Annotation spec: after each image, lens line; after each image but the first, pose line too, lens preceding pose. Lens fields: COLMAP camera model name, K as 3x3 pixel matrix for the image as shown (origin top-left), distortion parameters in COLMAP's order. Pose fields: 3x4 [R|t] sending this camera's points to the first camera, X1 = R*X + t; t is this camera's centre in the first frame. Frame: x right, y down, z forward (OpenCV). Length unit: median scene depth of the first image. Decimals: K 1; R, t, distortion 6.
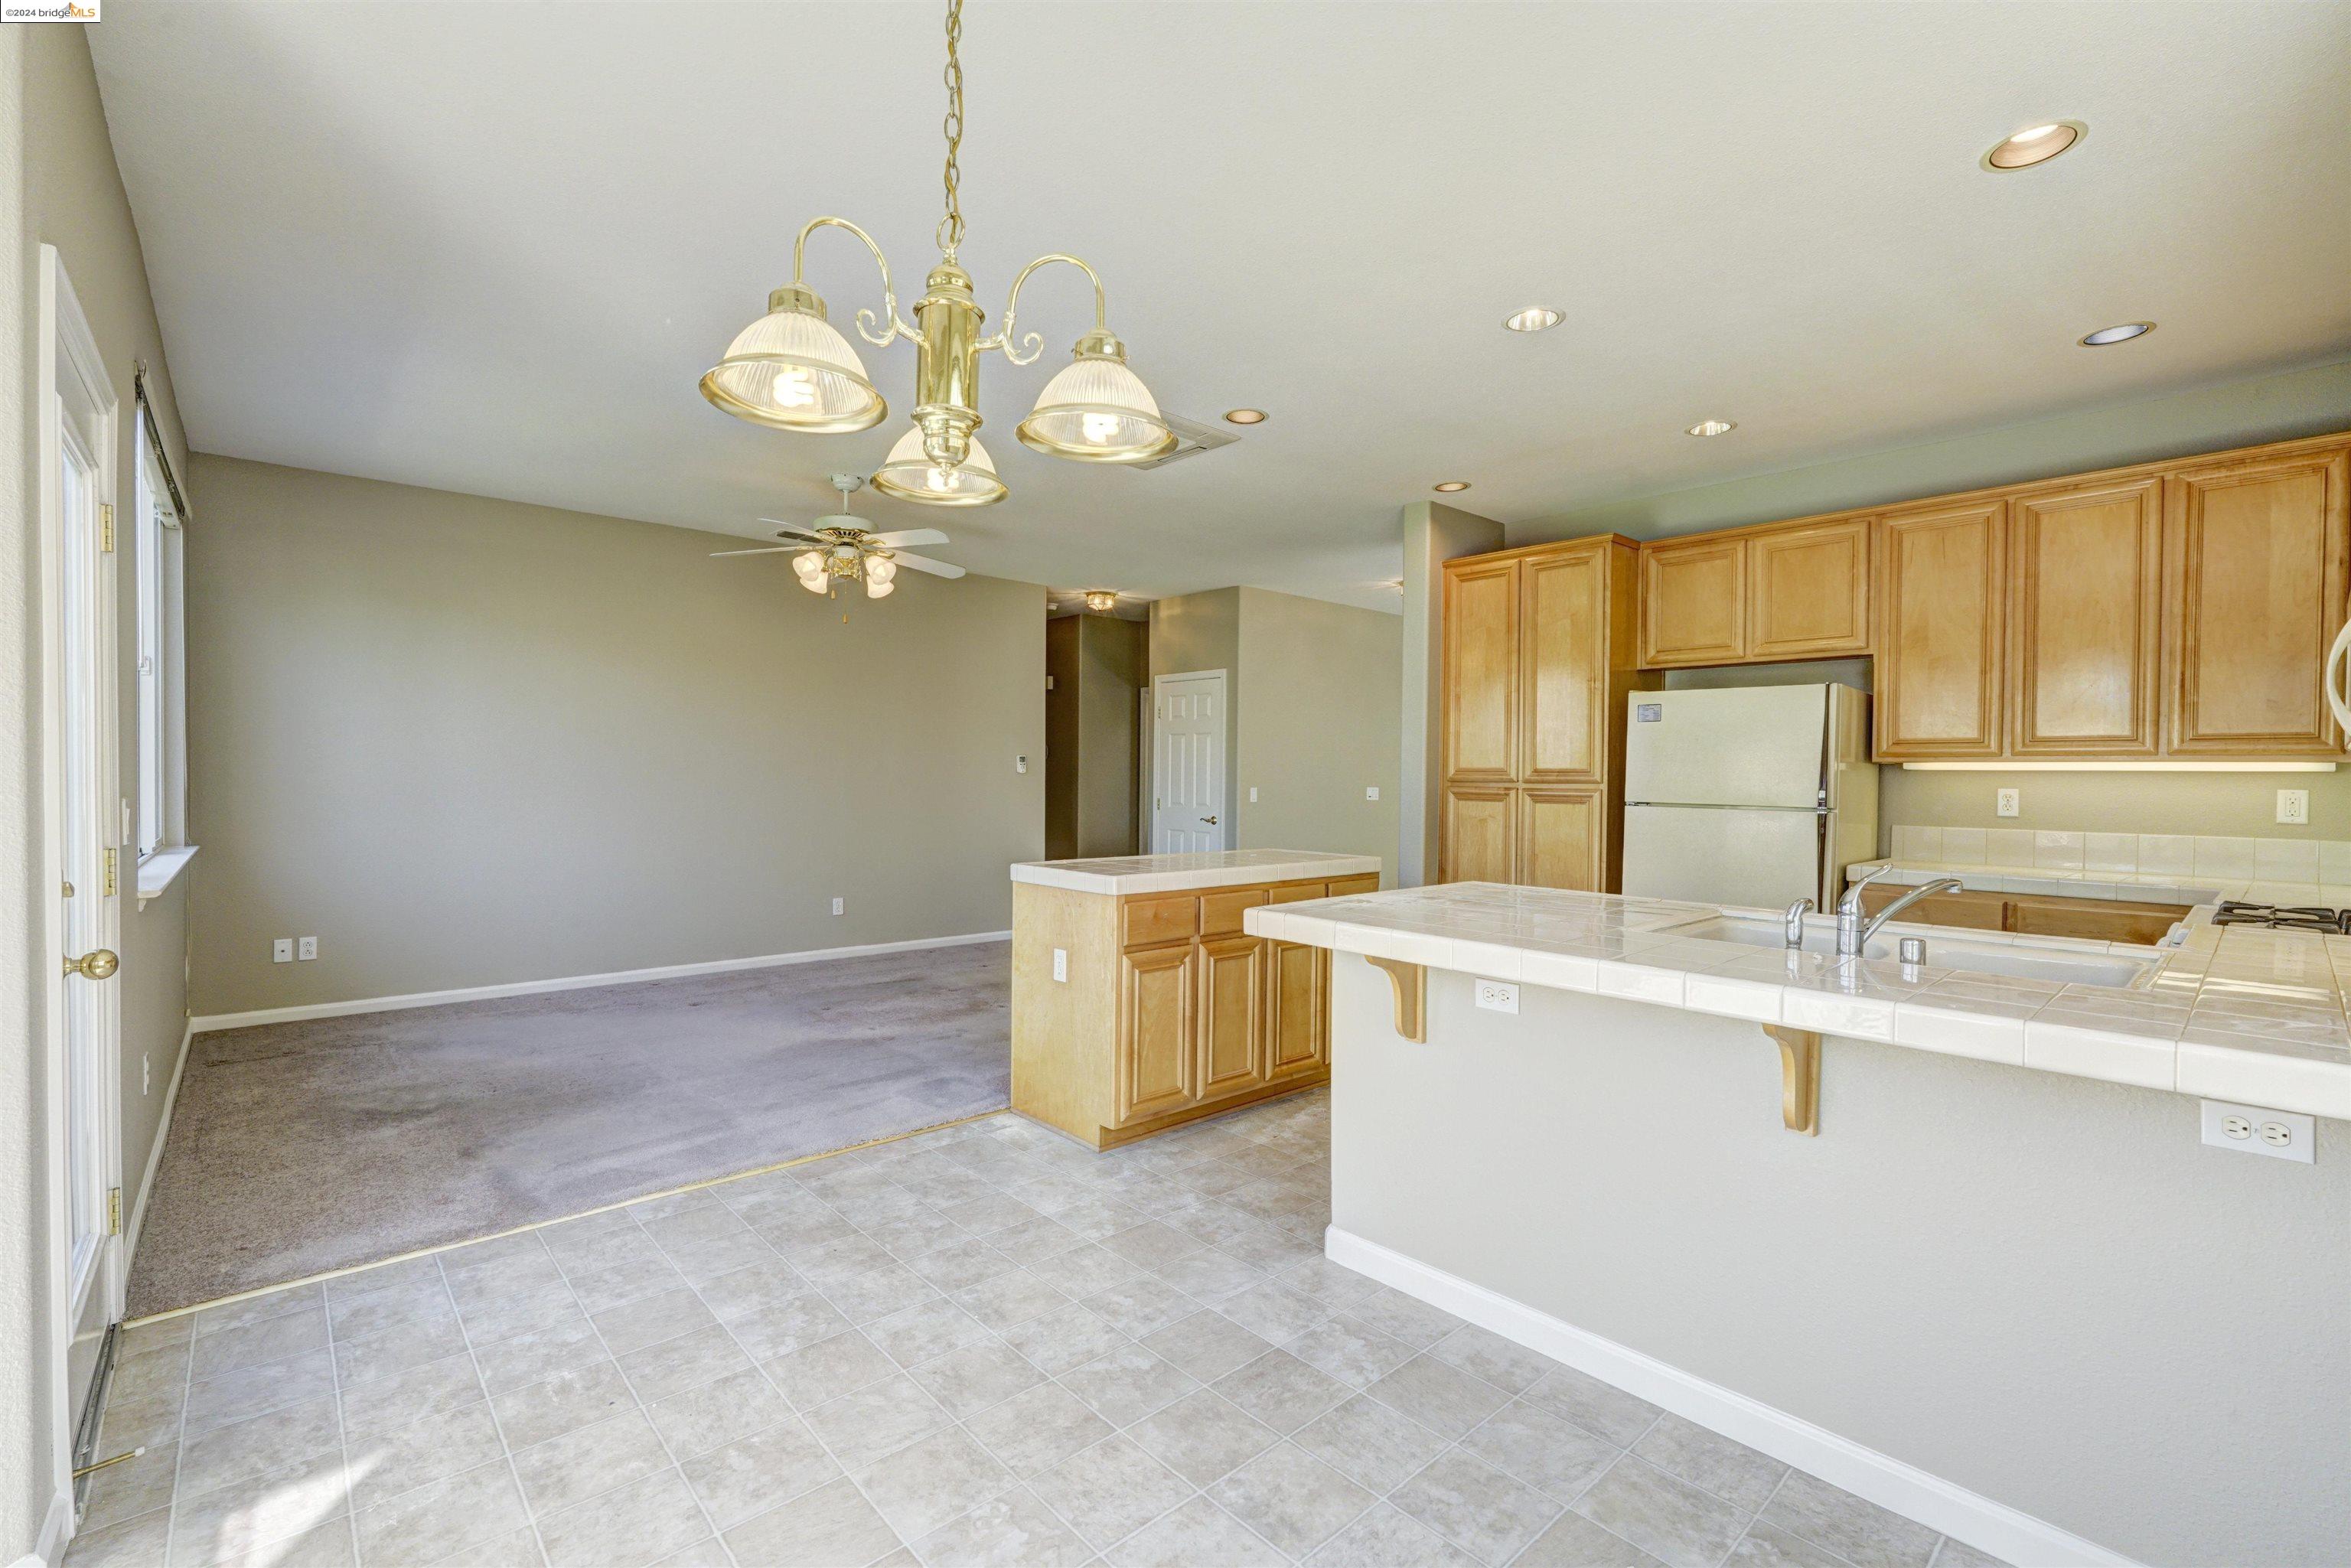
lens RADIAL K [[1026.7, 0, 1174.4], [0, 1026.7, 789.0], [0, 0, 1]] dist [-0.014836, 0.007098]
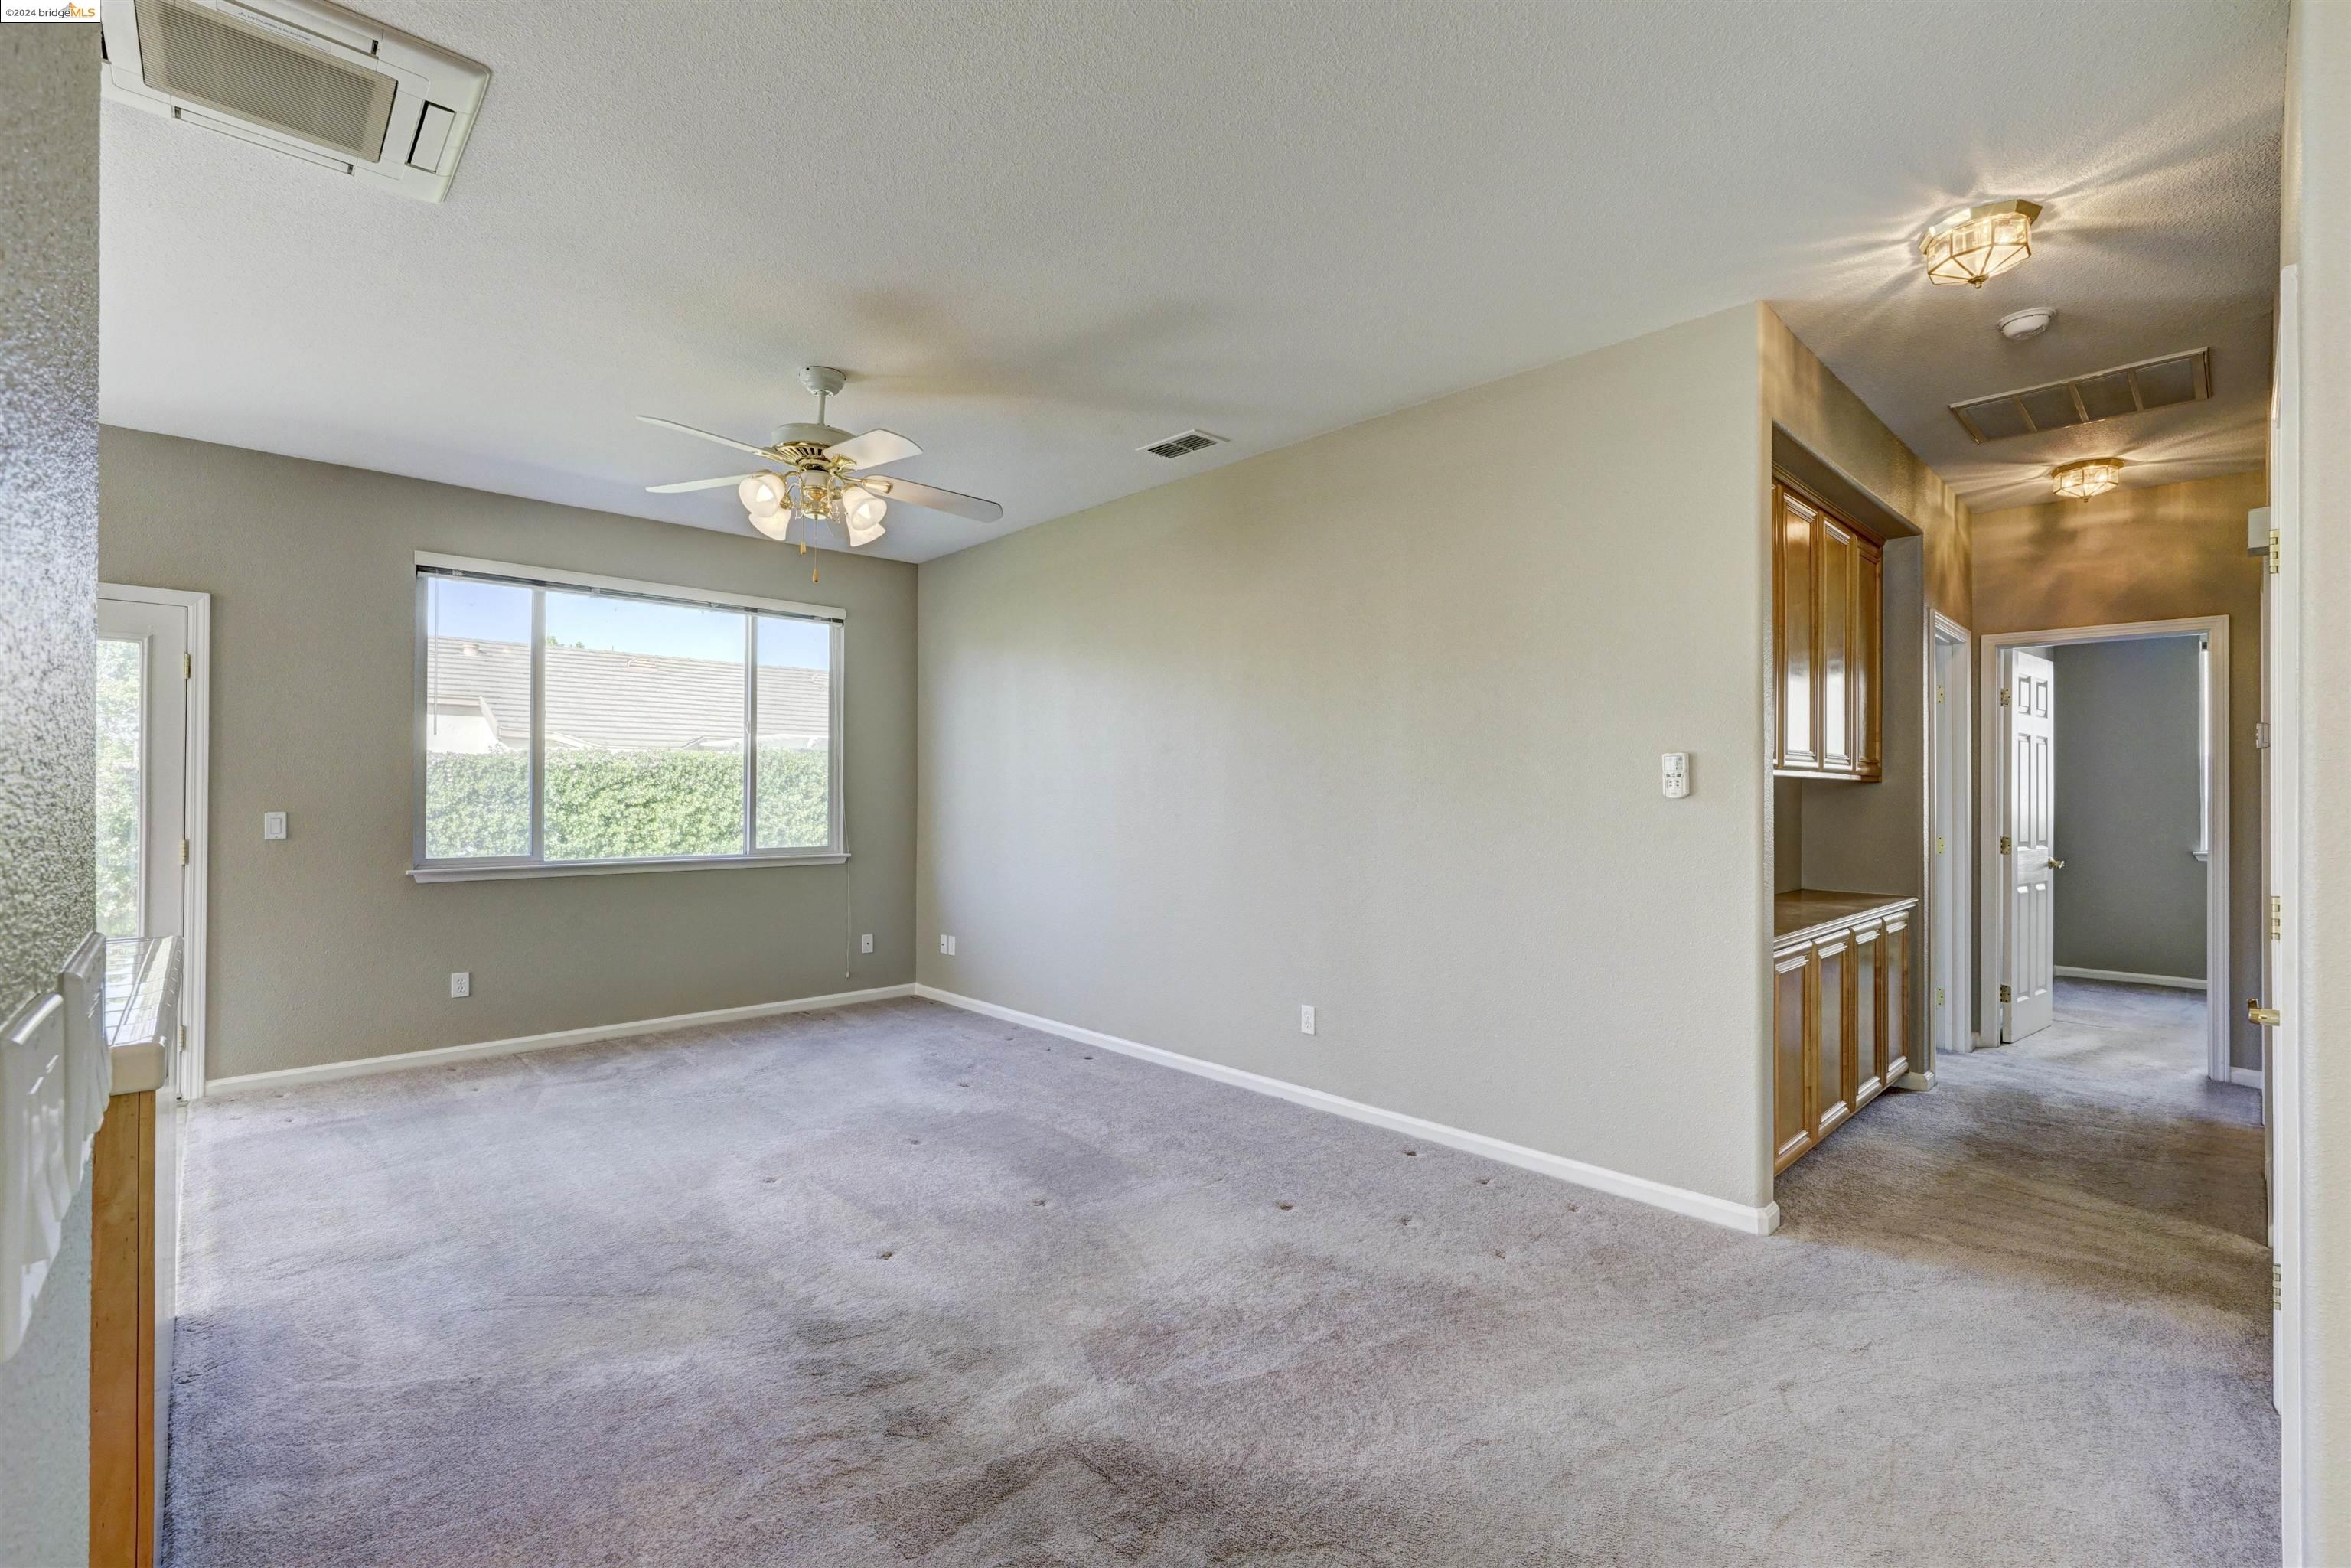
lens RADIAL K [[1026.7, 0, 1173.6], [0, 1026.7, 788.6], [0, 0, 1]] dist [-0.014836, 0.007098]
pose [[0.026221, -0.016119, -0.999526, 0.522872], [-0.017505, 0.999709, -0.016581, -0.019644], [0.999503, 0.017932, 0.025931, 1.689529]]
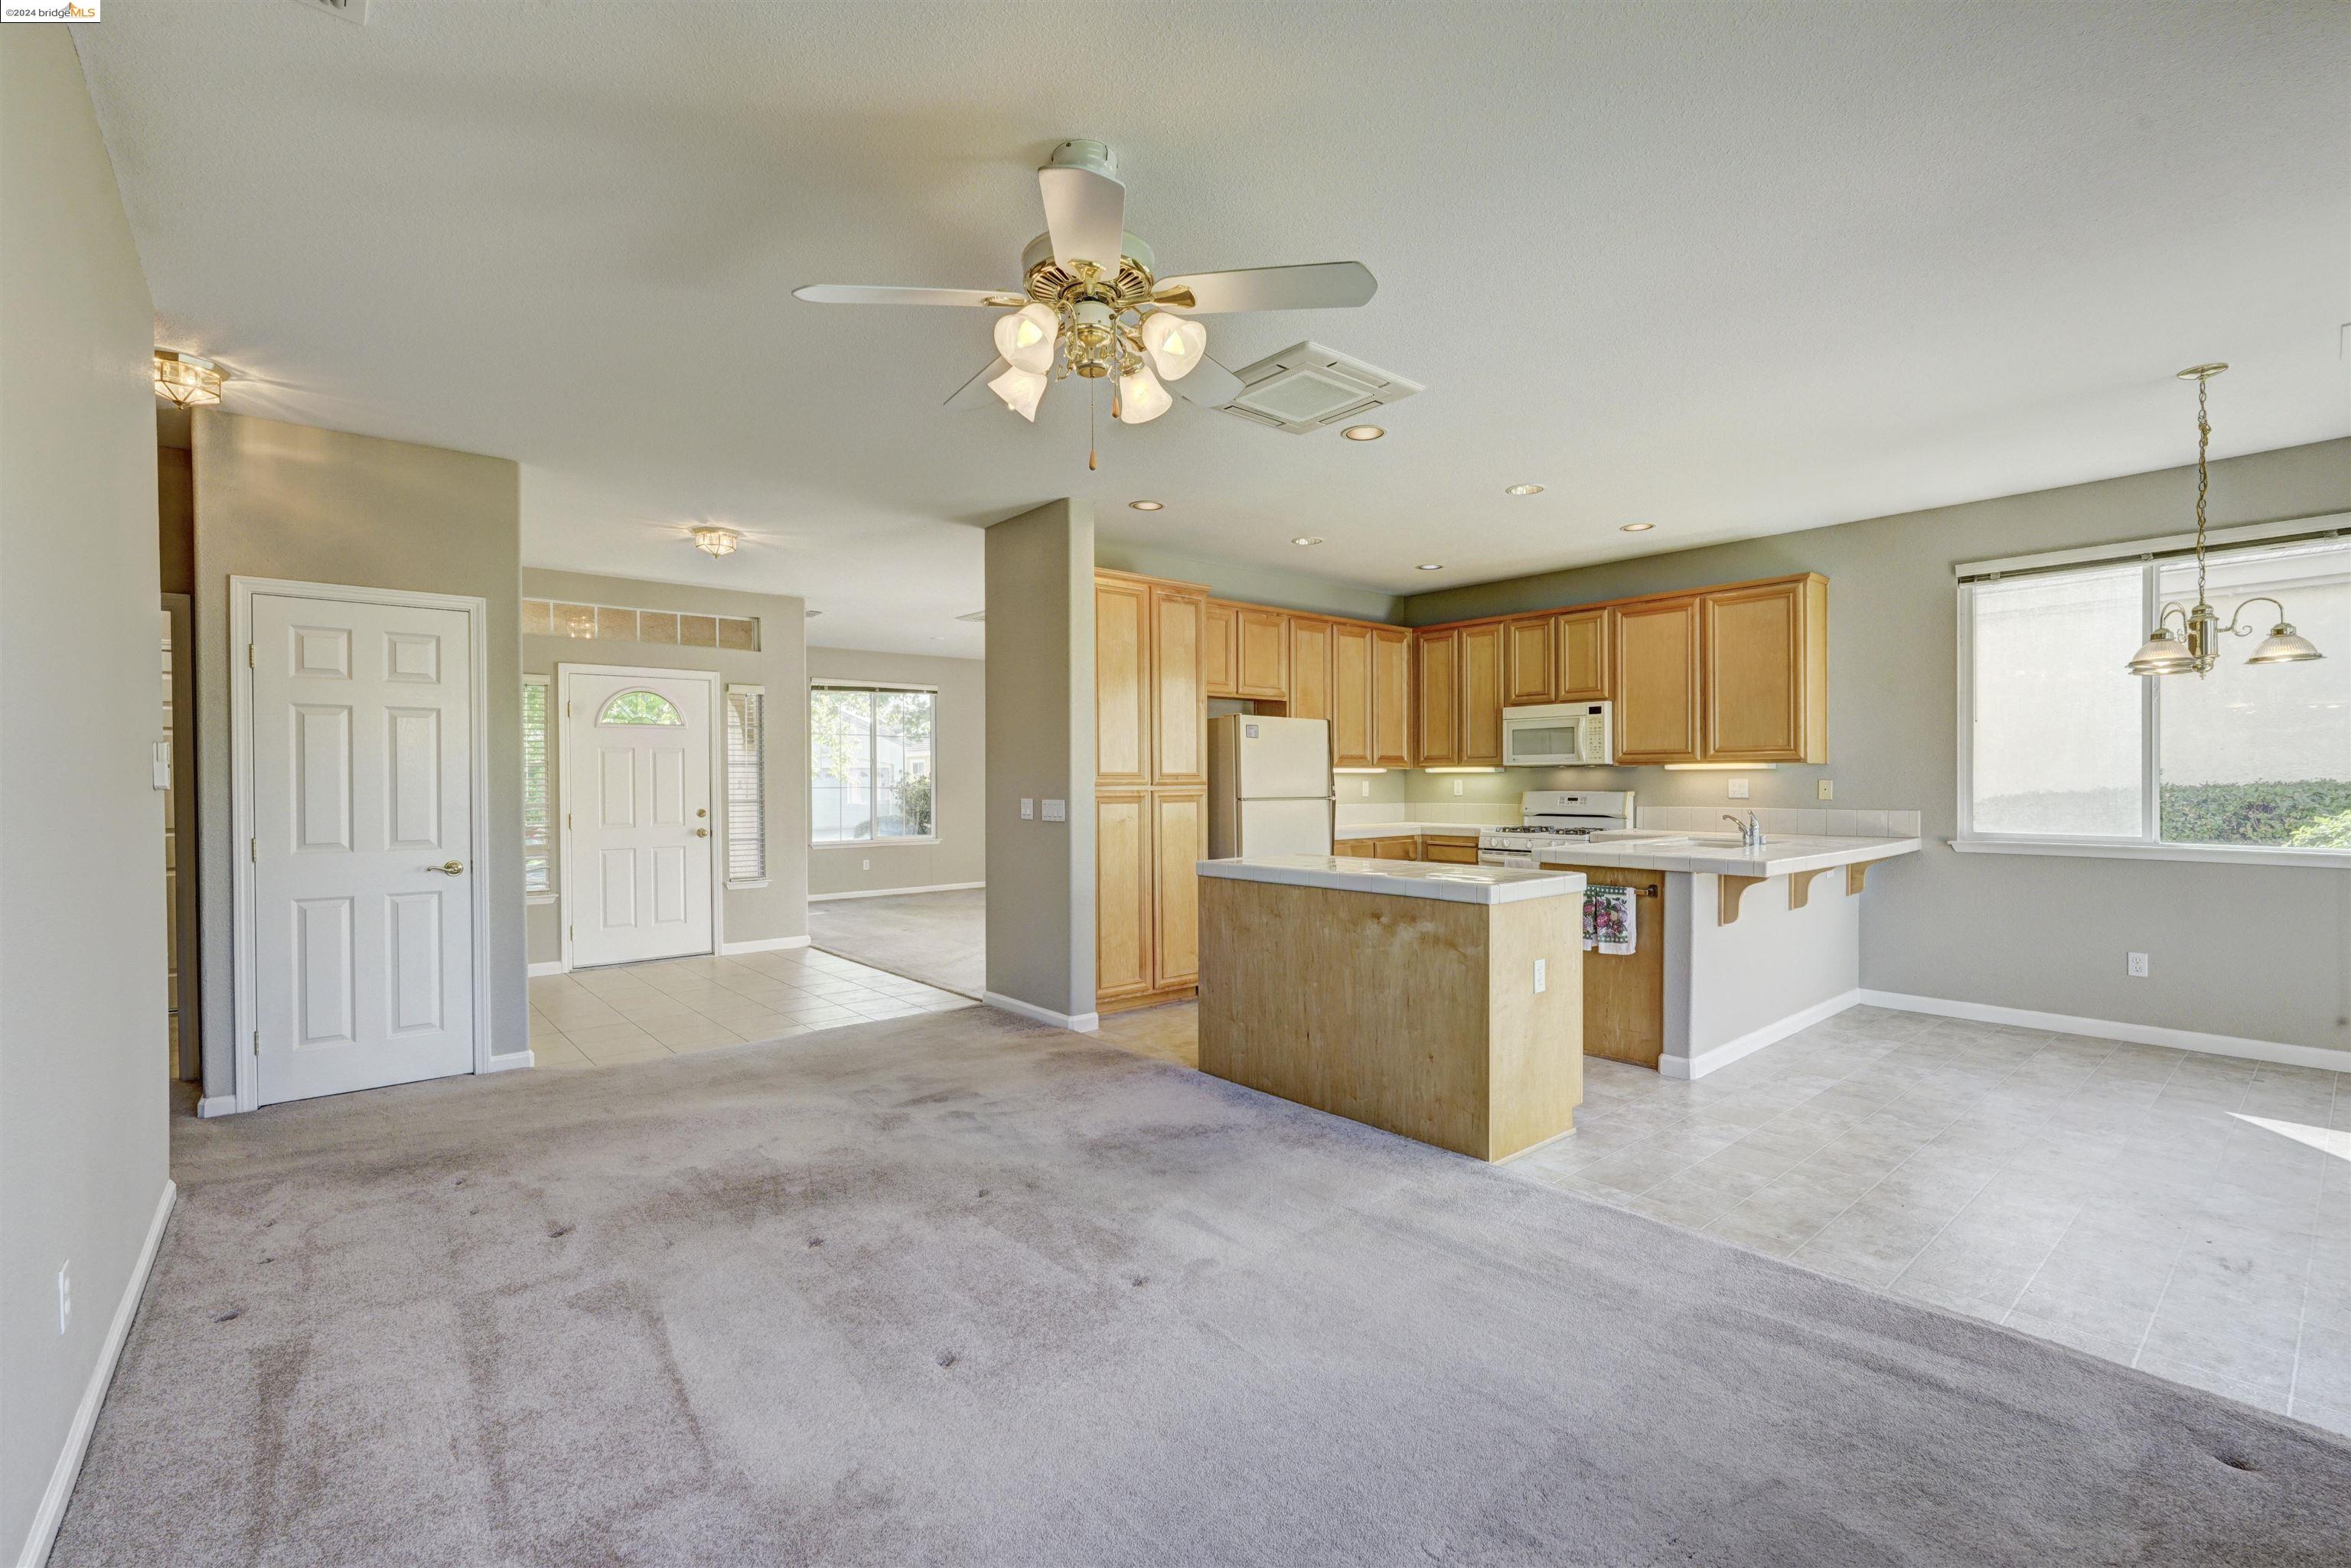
lens RADIAL K [[1026.7, 0, 1174.3], [0, 1026.7, 787.4], [0, 0, 1]] dist [-0.014836, 0.007098]
pose [[0.029796, -0.018480, 0.999385, -1.092234], [0.019640, 0.999647, 0.017899, -0.033262], [-0.999363, 0.019095, 0.030149, 1.308389]]
